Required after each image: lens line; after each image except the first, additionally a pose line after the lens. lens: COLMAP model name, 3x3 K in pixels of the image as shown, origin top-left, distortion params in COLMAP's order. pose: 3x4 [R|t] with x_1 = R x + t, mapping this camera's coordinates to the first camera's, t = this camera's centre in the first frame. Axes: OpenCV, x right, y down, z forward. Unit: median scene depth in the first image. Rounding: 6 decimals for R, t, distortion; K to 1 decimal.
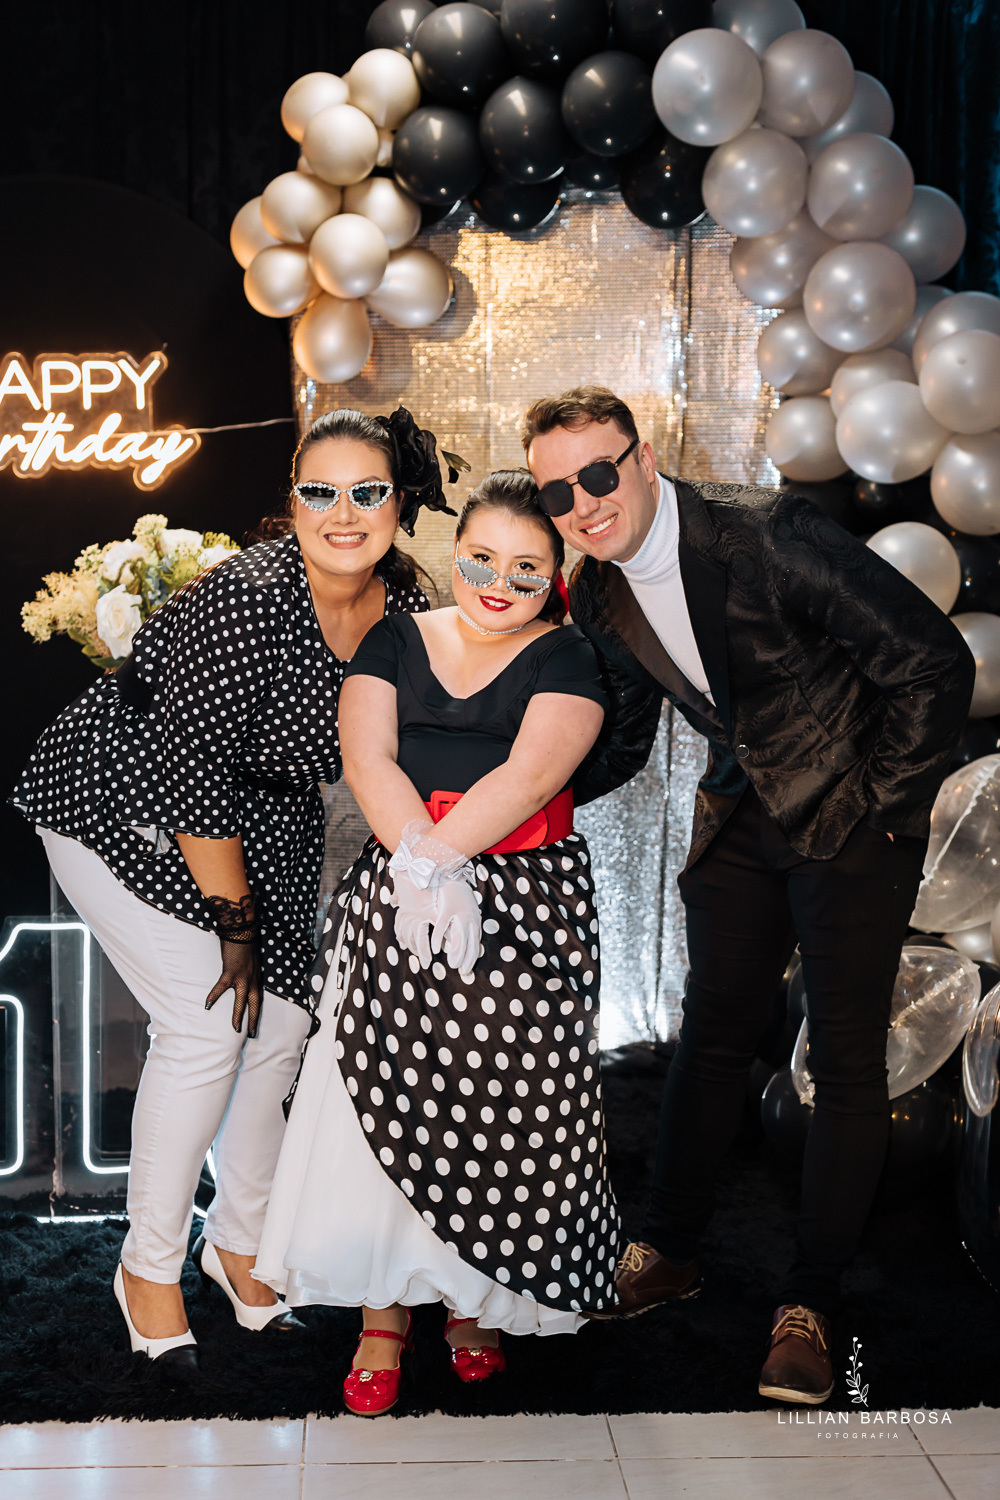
lens RADIAL K [[2108.2, 0, 480.5], [0, 2108.2, 752.0], [0, 0, 1]] dist [-0.001304, -0.049698]
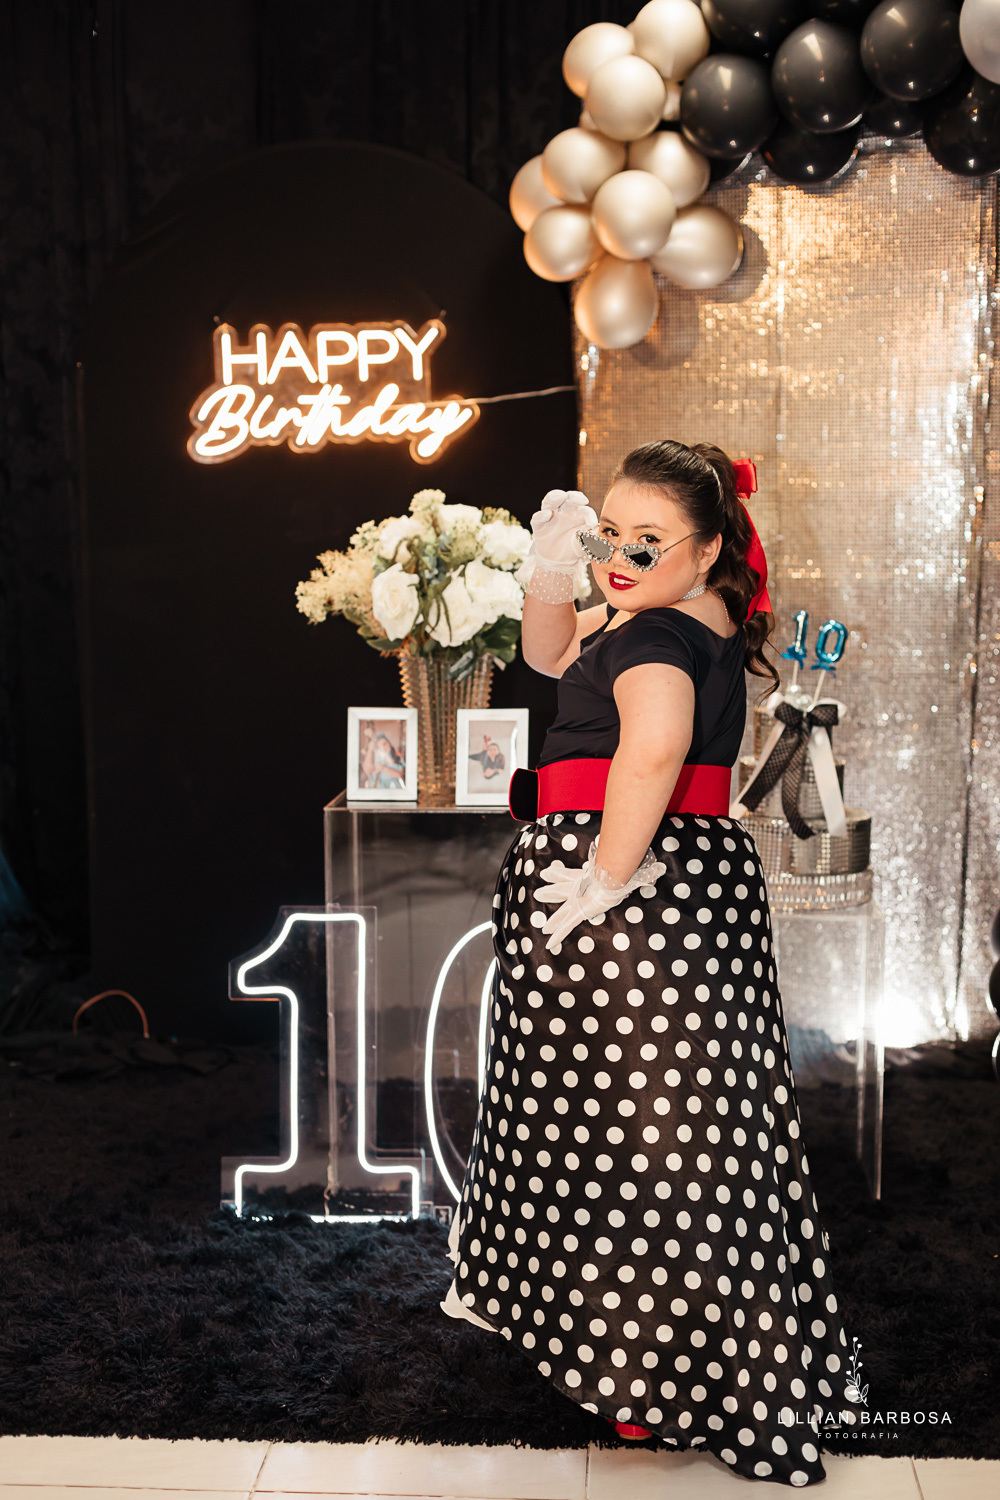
lens RADIAL K [[2109.2, 0, 488.0], [0, 2109.2, 749.7], [0, 0, 1]] dist [-0.006685, -0.045215]
pose [[0.991928, 0.003355, -0.126755, -0.005874], [-0.001431, 0.999882, 0.015262, -0.007501], [0.126791, -0.014958, 0.991817, 0.040436]]
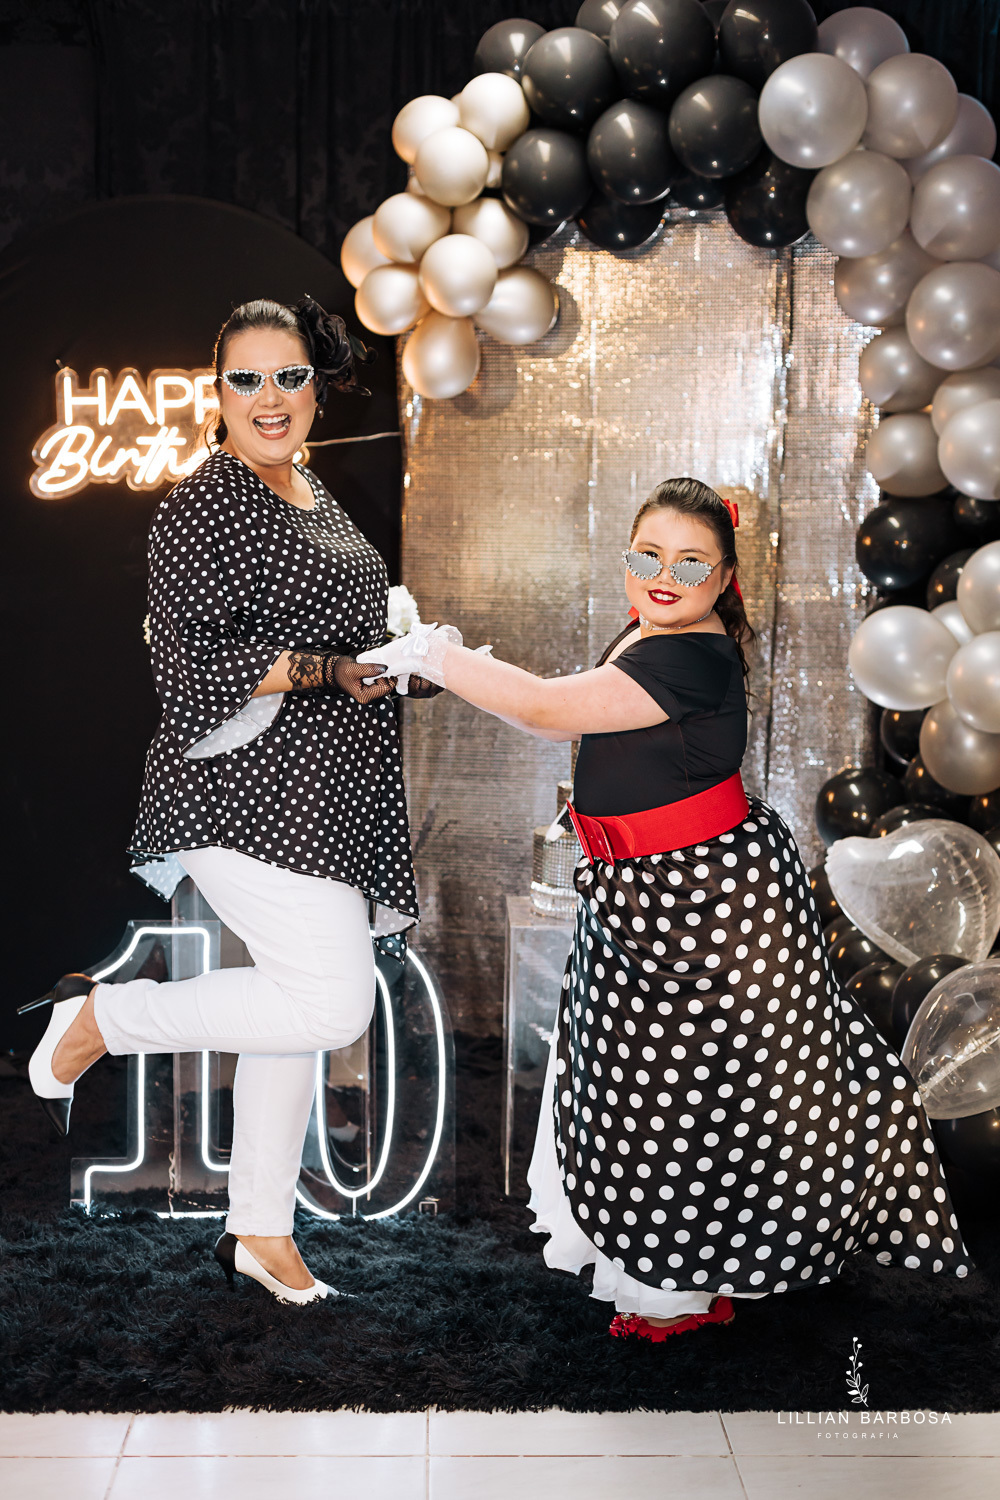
lens RADIAL K [[2107.5, 0, 482.4], [0, 2107.5, 748.9], [0, 0, 1]] dist [0.001158, -0.060773]
pose [[0.999506, 0.006161, -0.030826, -0.017302], [-0.006144, 0.999981, 0.000629, -0.006251], [0.030829, -0.000439, 0.999525, -0.020738]]
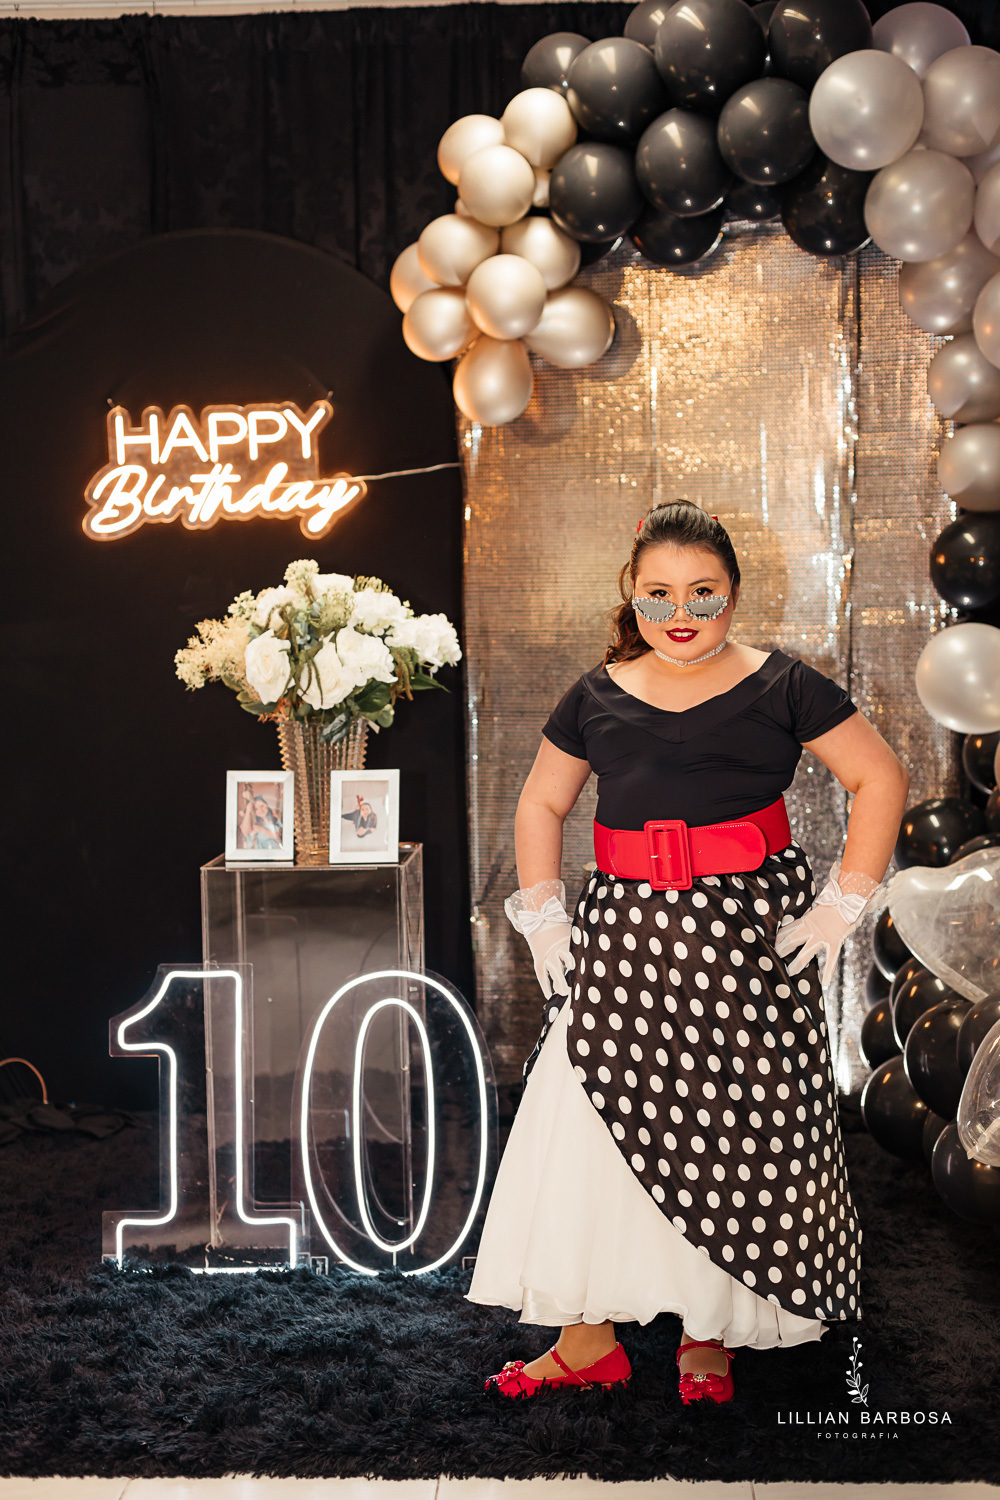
lens RADIAL K [[2107.5, 0, 482.4], [0, 2107.5, 748.9], [0, 0, 1]] dist [0.001158, -0.060773]
pose [[0.993801, -0.014079, -0.110275, 0.031760], [0.010936, 0.999518, -0.029062, 0.005699], [0.110631, 0.027676, 0.993476, 0.019241]]
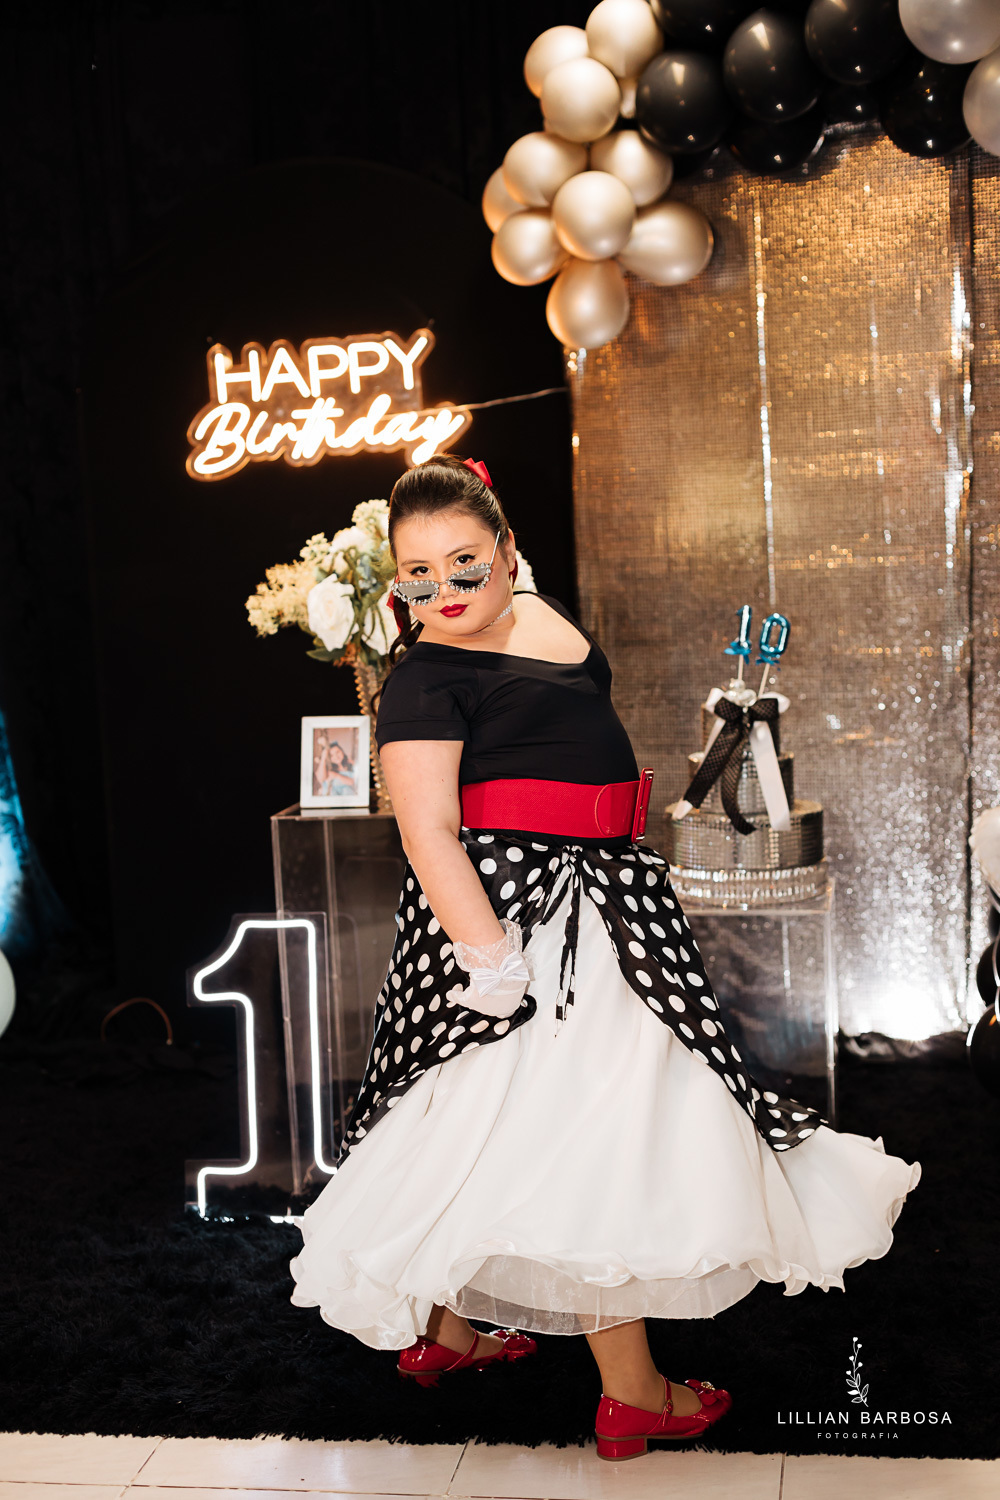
lens RADIAL K [[2109.2, 0, 499.8], [0, 2109.2, 750.5], [0, 0, 1]] dist [-0.008526, -0.056143]
pose [[0.973338, -0.027986, -0.227660, 0.103849], [0.032528, 0.999339, 0.016224, -0.009246], [0.227055, -0.023197, 0.973606, 0.051499]]
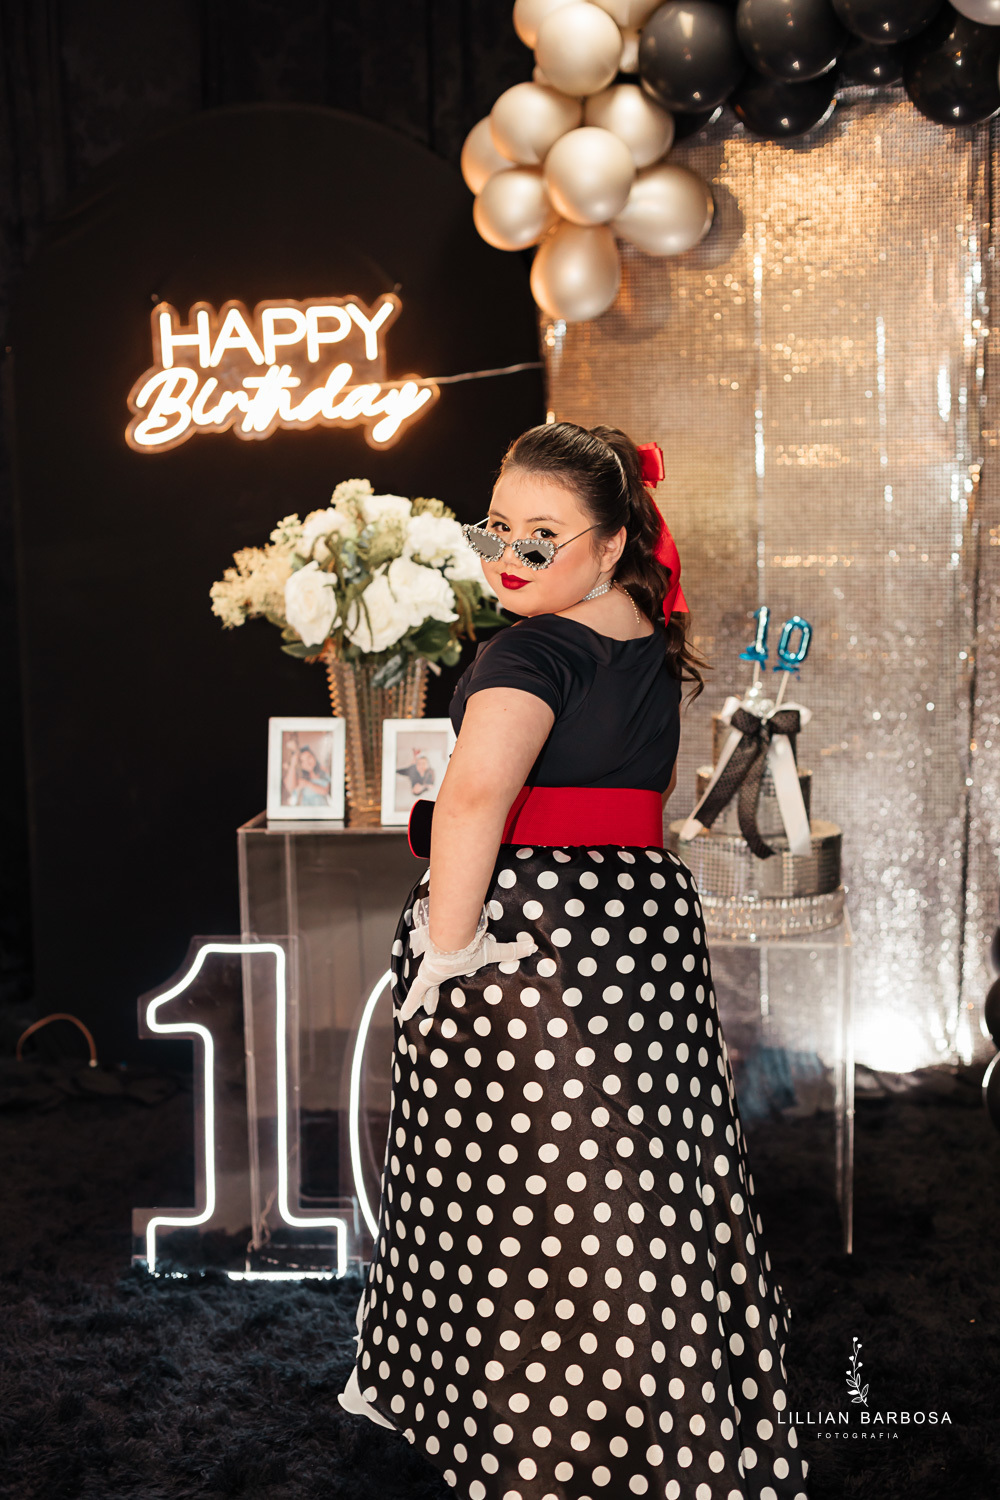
lens RADIAL K [[2111.1, 0, 495.3], [0, 2111.1, 747.6], [0, 0, 1]] dist [-0.017760, 0.005735]
pose [[0.986716, -0.005800, -0.162349, 0.038955], [0.010146, 0.999612, 0.025949, -0.019779], [0.162135, -0.027252, 0.986392, 0.116377]]
